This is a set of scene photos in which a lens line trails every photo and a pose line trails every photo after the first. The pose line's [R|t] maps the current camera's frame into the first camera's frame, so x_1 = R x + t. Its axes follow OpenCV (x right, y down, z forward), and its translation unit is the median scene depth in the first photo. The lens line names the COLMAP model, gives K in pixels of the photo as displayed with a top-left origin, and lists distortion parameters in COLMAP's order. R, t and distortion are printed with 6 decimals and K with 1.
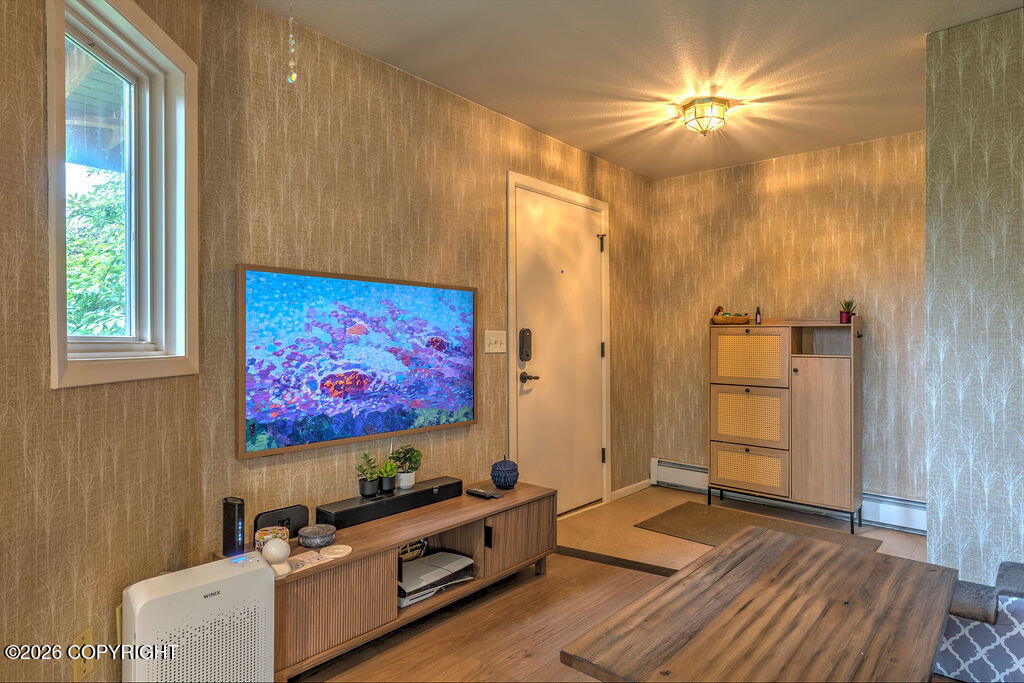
lens RADIAL K [[642.4, 0, 520.1], [0, 642.4, 301.9], [0, 0, 1]] dist [-0.004405, 0.000318]
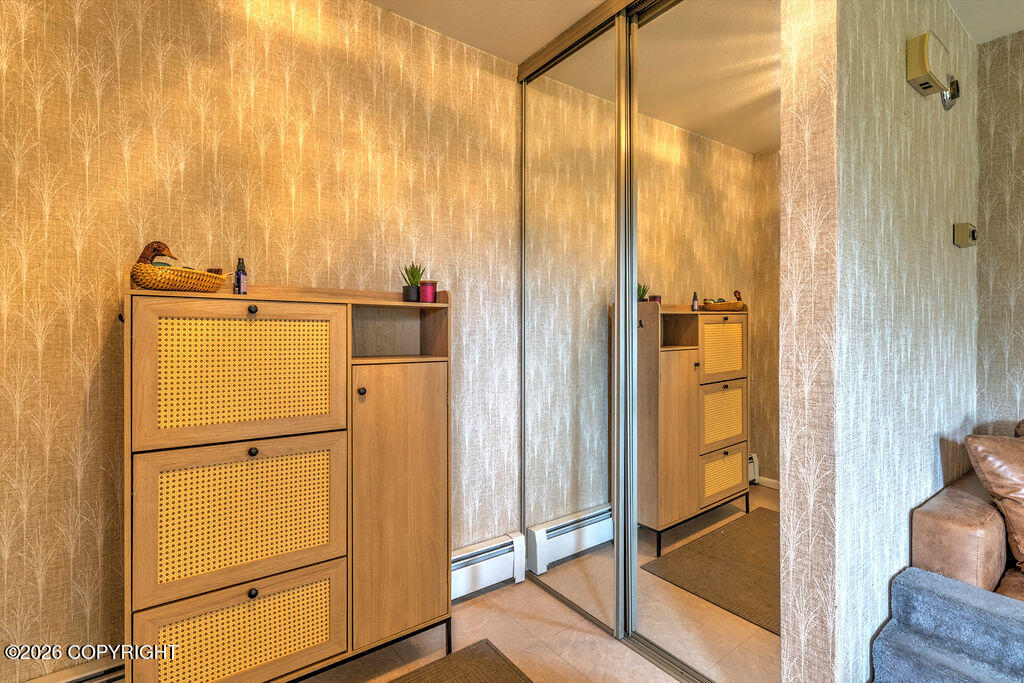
lens RADIAL K [[470.7, 0, 511.2], [0, 470.7, 333.5], [0, 0, 1]] dist [-0.003210, -0.000708]
pose [[0.207277, -0.013018, 0.978196, 0.121212], [-0.059806, 0.997873, 0.025953, 0.057048], [-0.976452, -0.063881, 0.206058, 1.039770]]
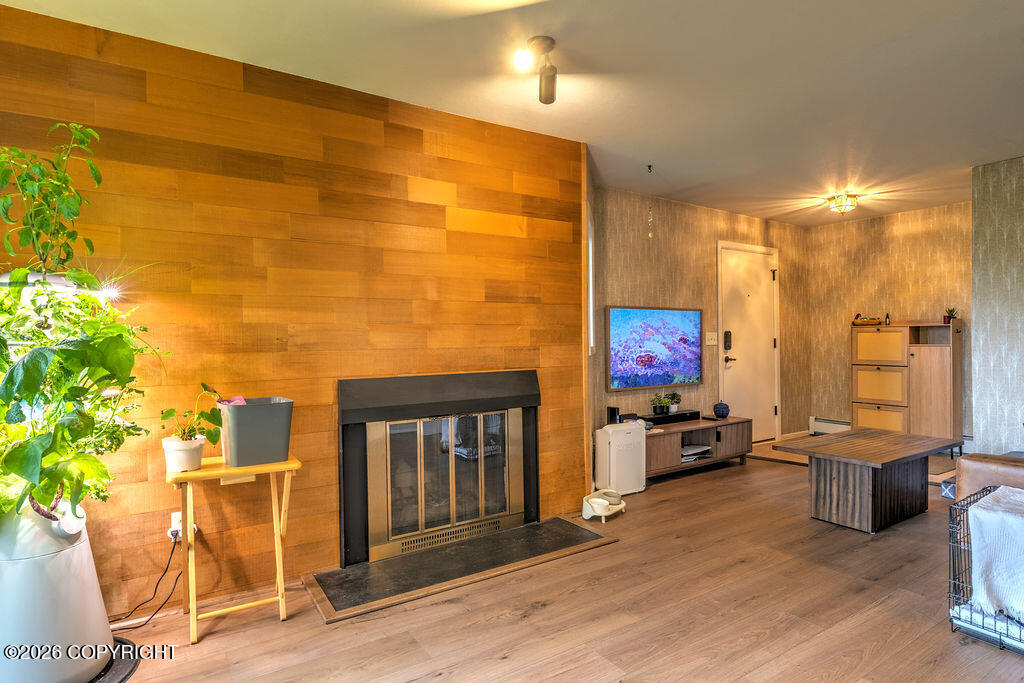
lens RADIAL K [[631.2, 0, 495.1], [0, 631.2, 331.7], [0, 0, 1]] dist [0.003776, -0.003355]
pose [[0.964520, -0.016741, -0.263478, -0.173845], [0.028919, 0.998682, 0.042411, -0.054149], [0.262420, -0.048526, 0.963733, -0.929605]]
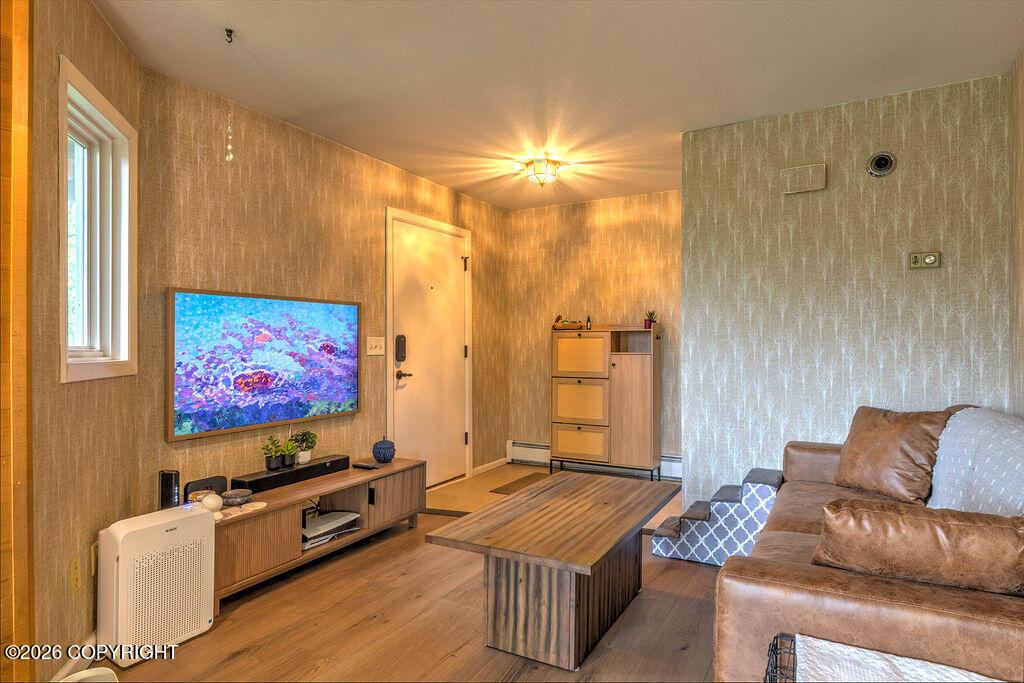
lens RADIAL K [[642.4, 0, 554.4], [0, 642.4, 306.2], [0, 0, 1]] dist [-0.004405, 0.000318]
pose [[0.969933, 0.001273, 0.243368, -0.006844], [-0.001643, 0.999998, 0.001319, -0.018320], [-0.243366, -0.001679, 0.969933, -0.305657]]
